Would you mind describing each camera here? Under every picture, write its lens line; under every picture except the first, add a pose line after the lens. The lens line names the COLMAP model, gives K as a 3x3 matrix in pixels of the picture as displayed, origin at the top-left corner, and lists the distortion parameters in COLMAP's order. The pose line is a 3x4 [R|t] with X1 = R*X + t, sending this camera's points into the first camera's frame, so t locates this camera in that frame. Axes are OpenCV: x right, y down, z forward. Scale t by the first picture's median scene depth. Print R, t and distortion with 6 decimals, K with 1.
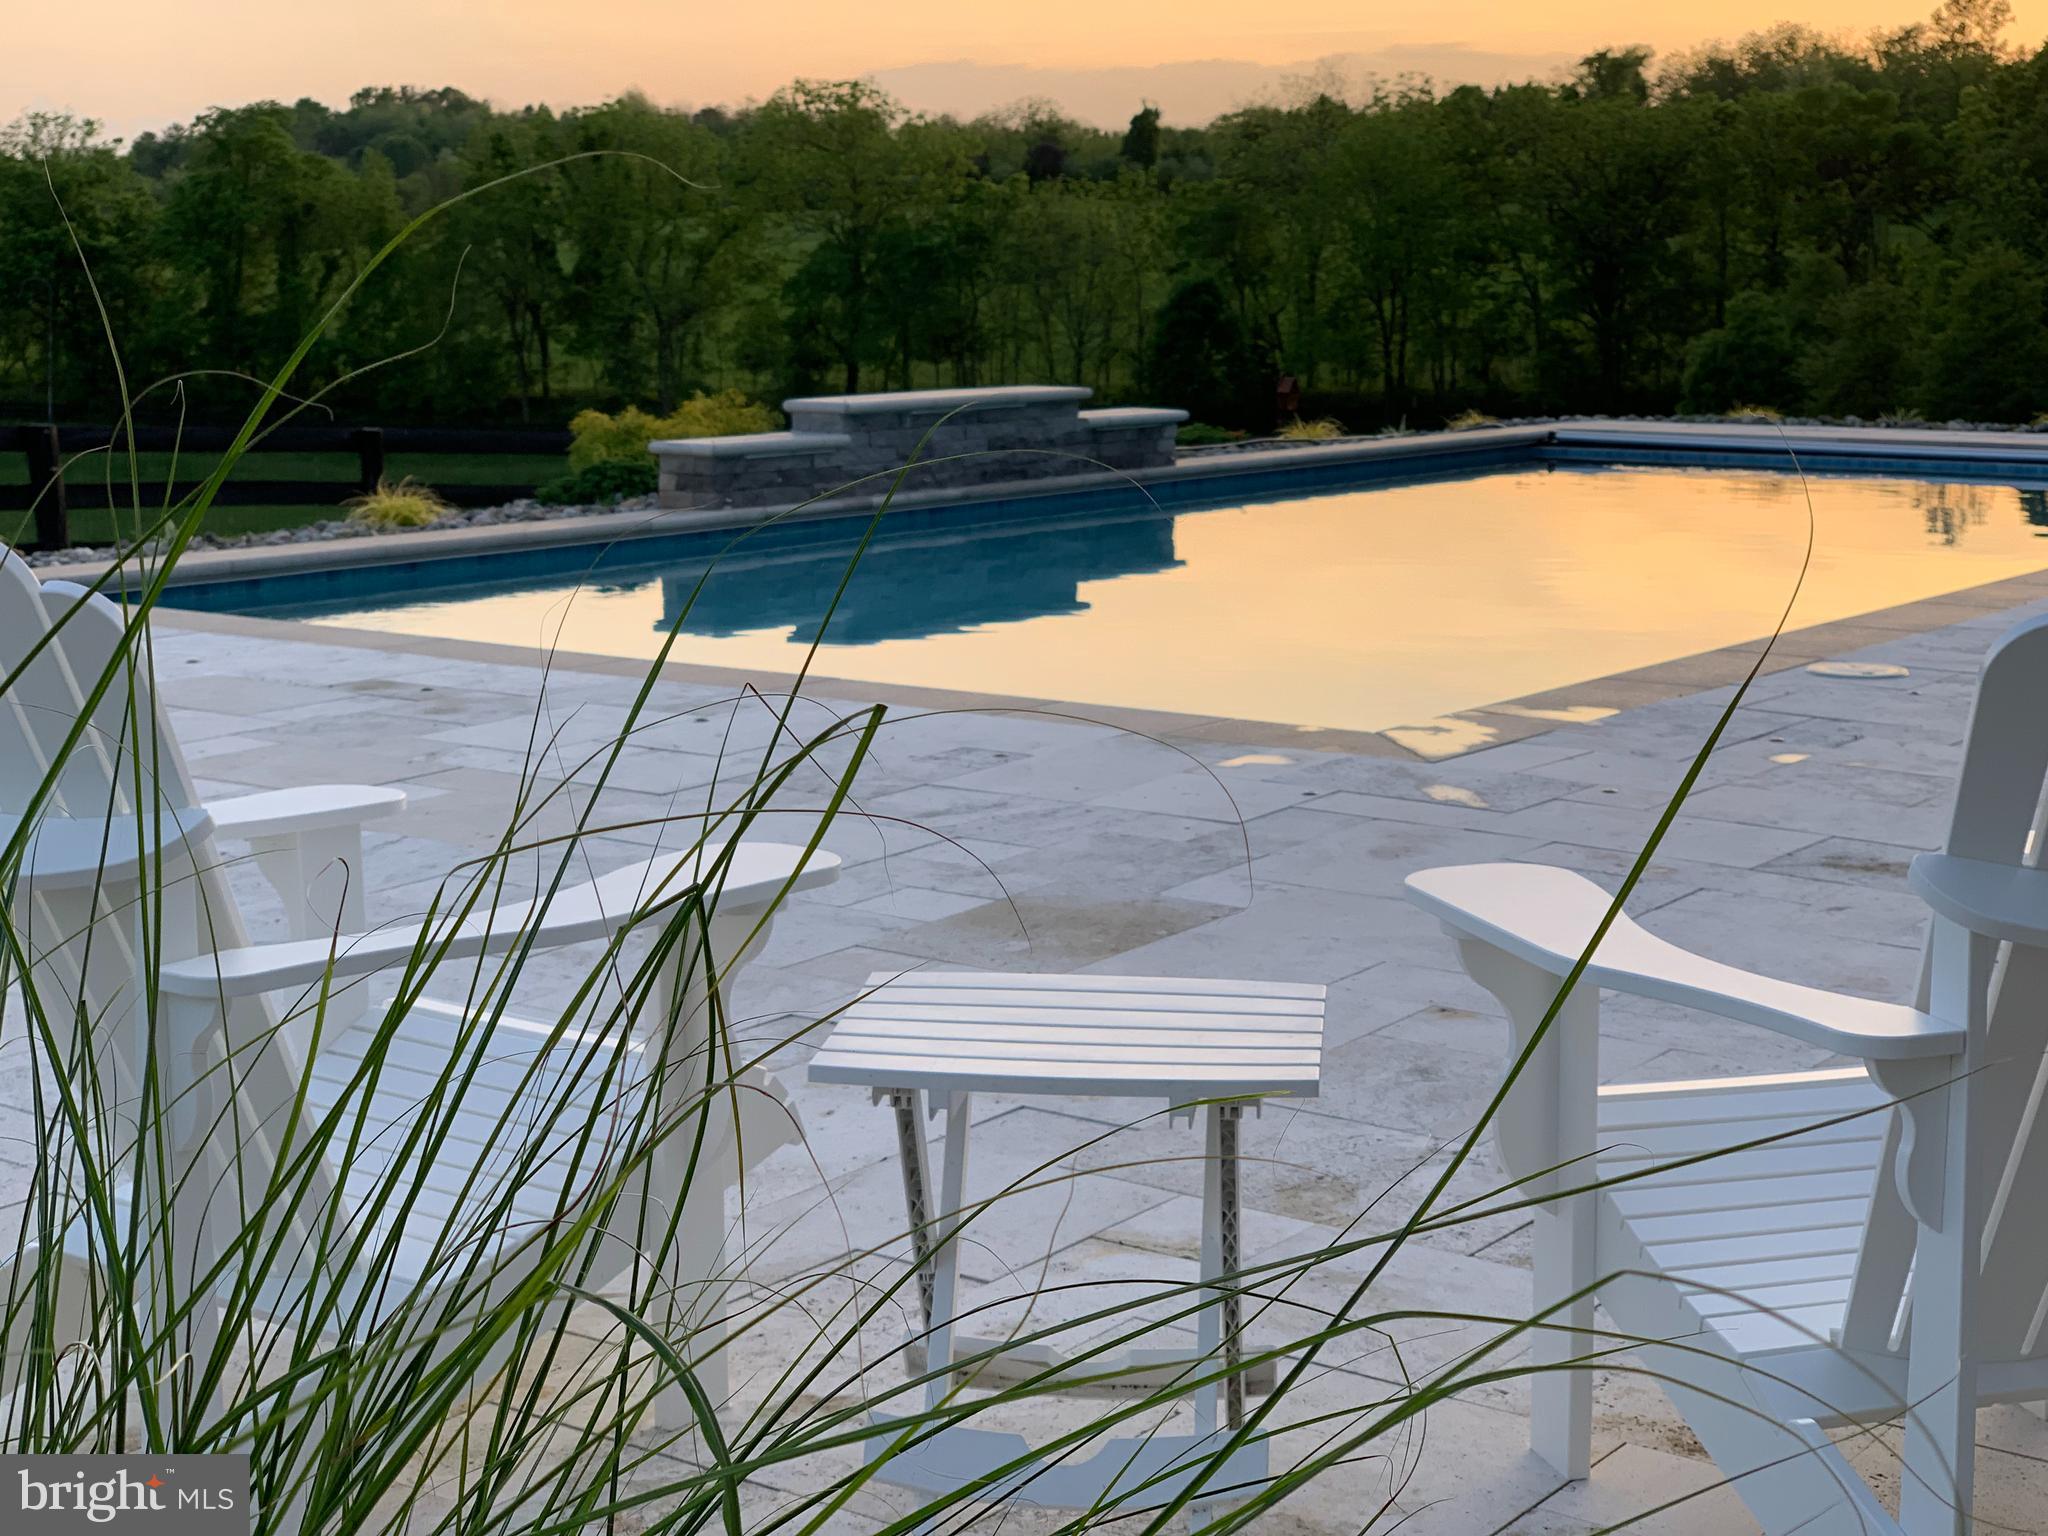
lens RADIAL K [[3057.7, 0, 1046.6], [0, 3057.7, 814.6], [0, 0, 1]] dist [0.061803, 0.000000]
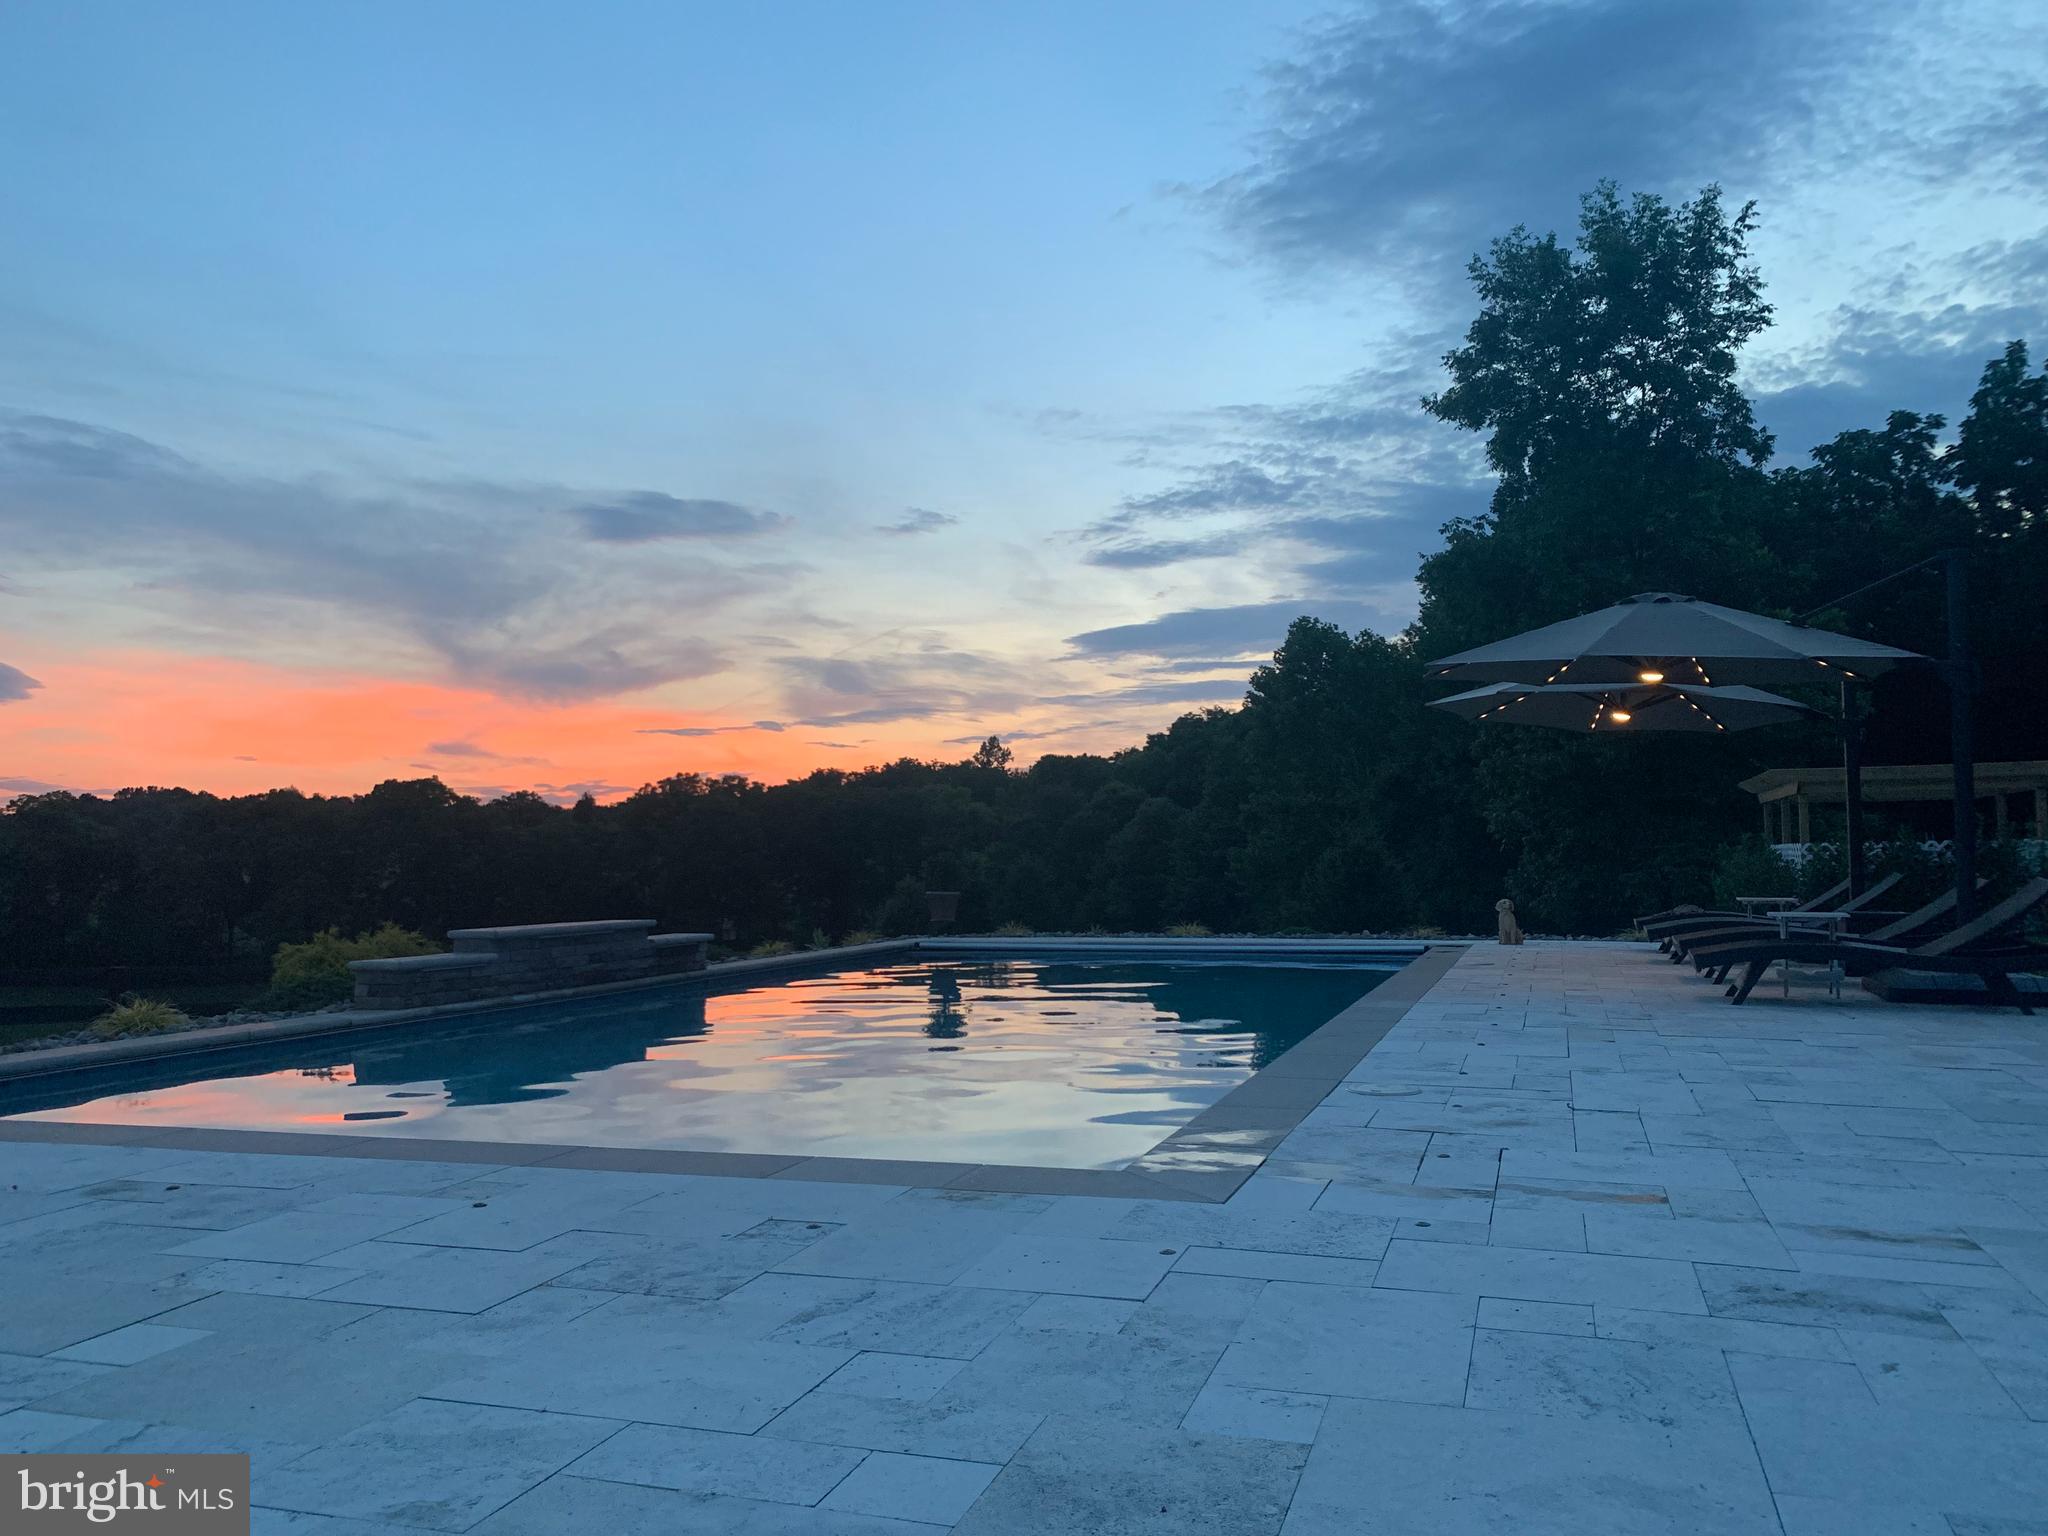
lens RADIAL K [[1563.2, 0, 1023.2], [0, 1563.2, 752.5], [0, 0, 1]] dist [0.053238, -0.073552]
pose [[0.953762, 0.008733, 0.300435, -0.046612], [0.067579, 0.967753, -0.242666, -0.017762], [-0.292866, 0.251749, 0.922416, 0.203145]]
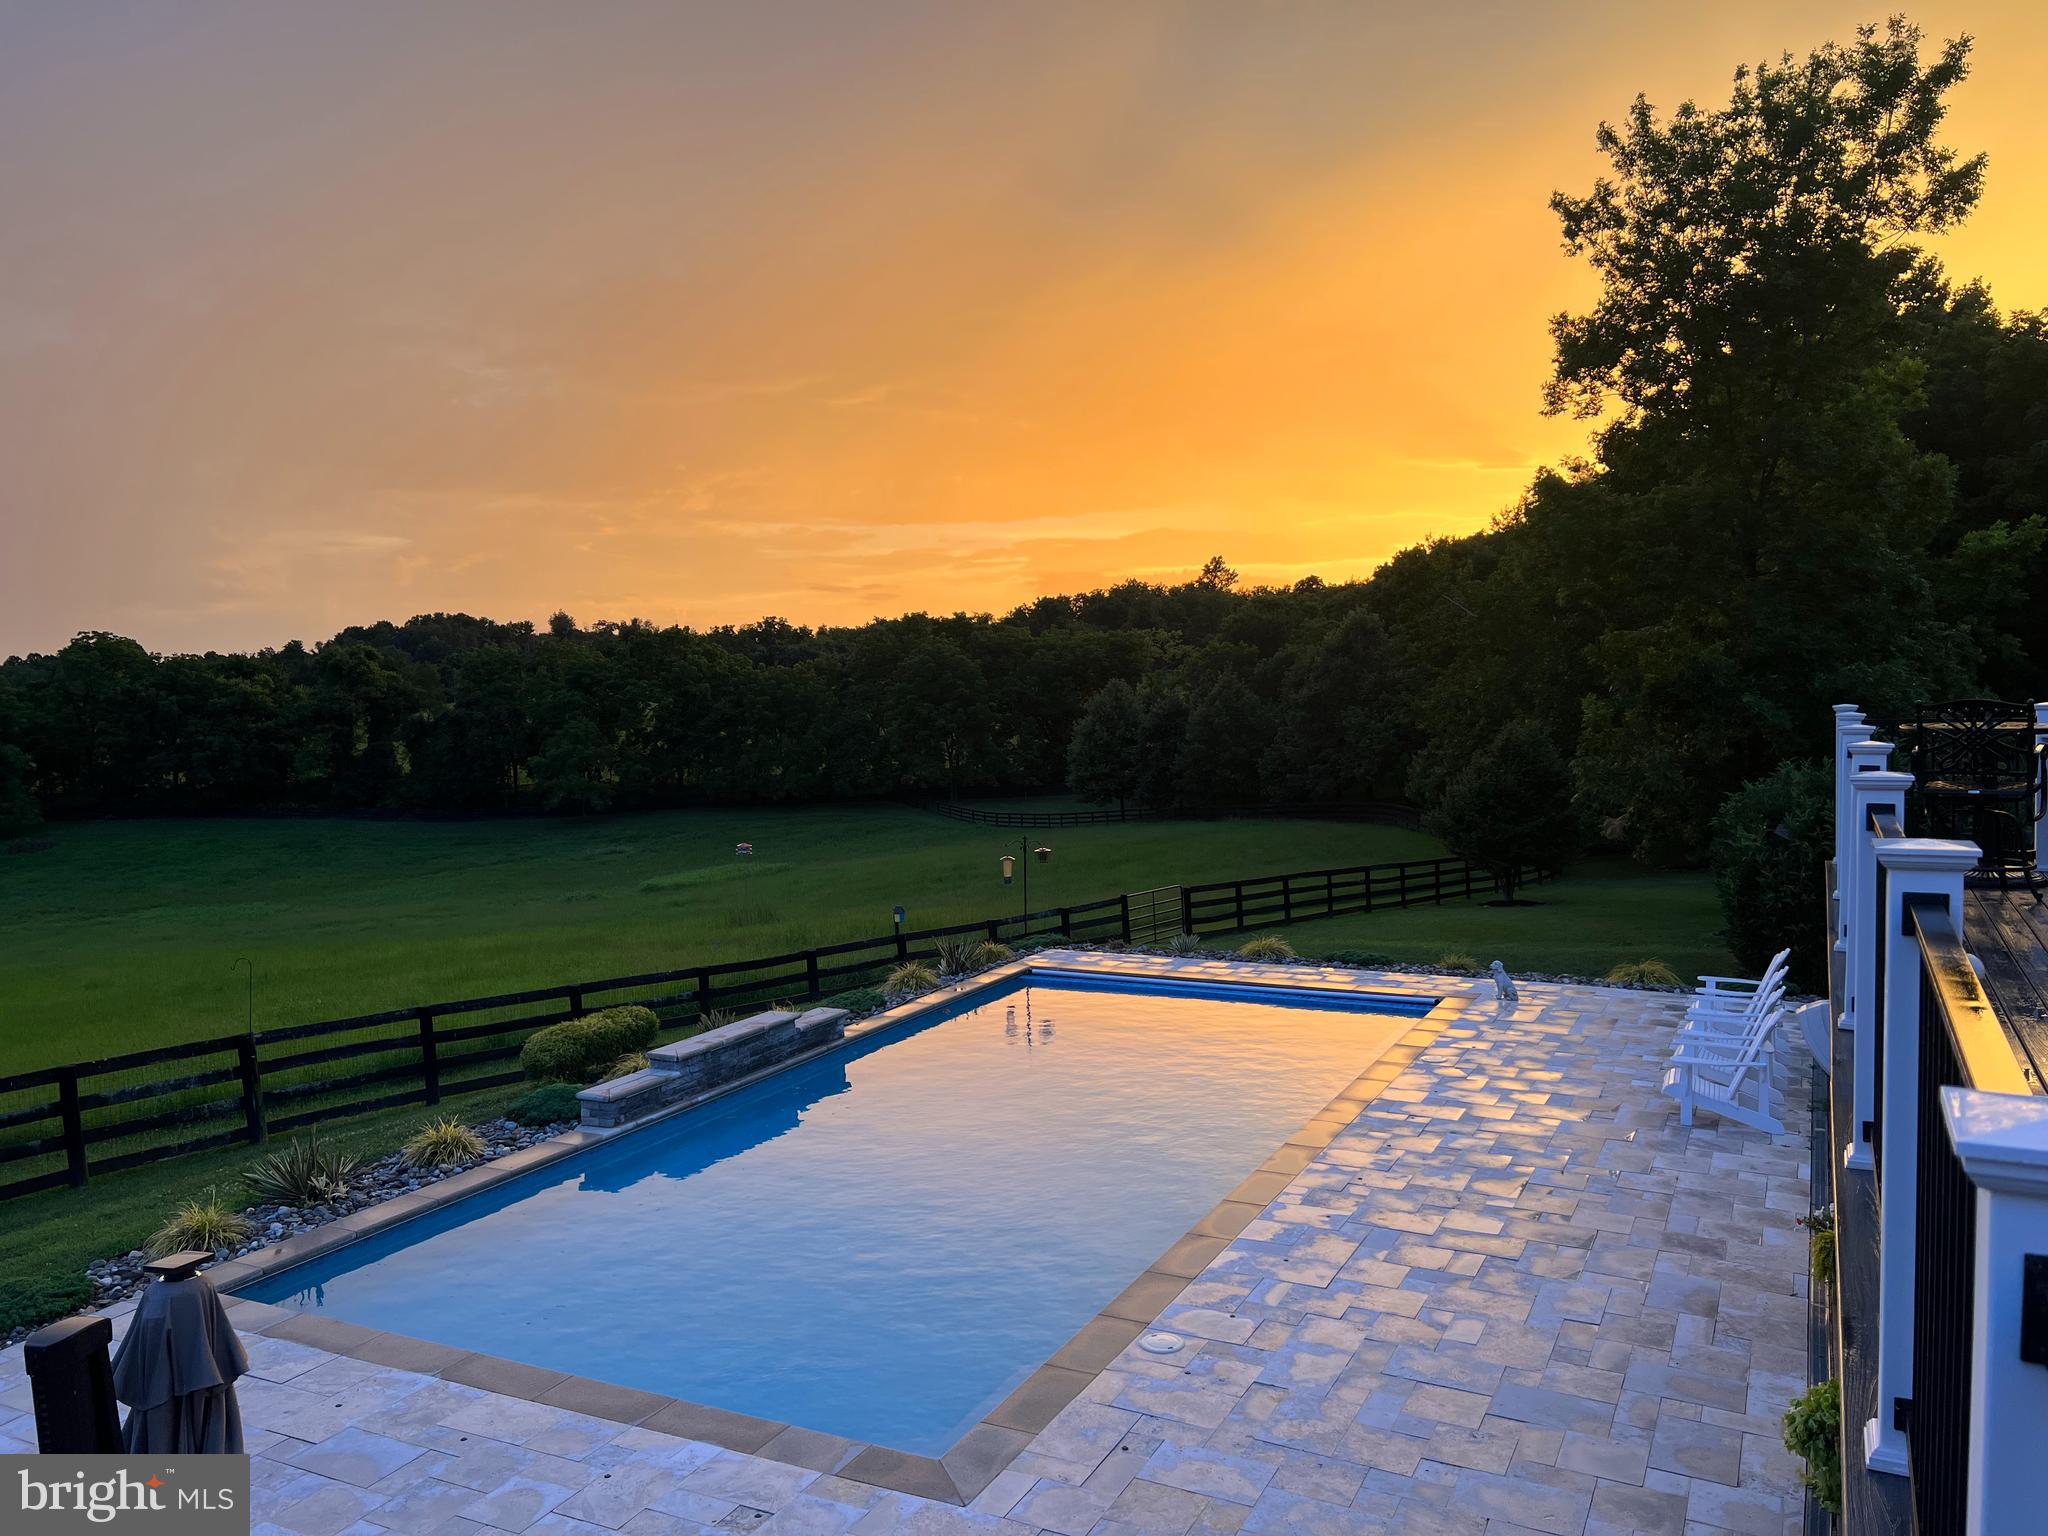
lens RADIAL K [[1540.1, 0, 1040.4], [0, 1540.1, 783.3], [0, 0, 1]] dist [0.047769, -0.053870]
pose [[0.985734, -0.034993, 0.164633, 0.007946], [0.053723, 0.992397, -0.110730, -0.168760], [-0.159506, 0.117995, 0.980120, -0.050637]]
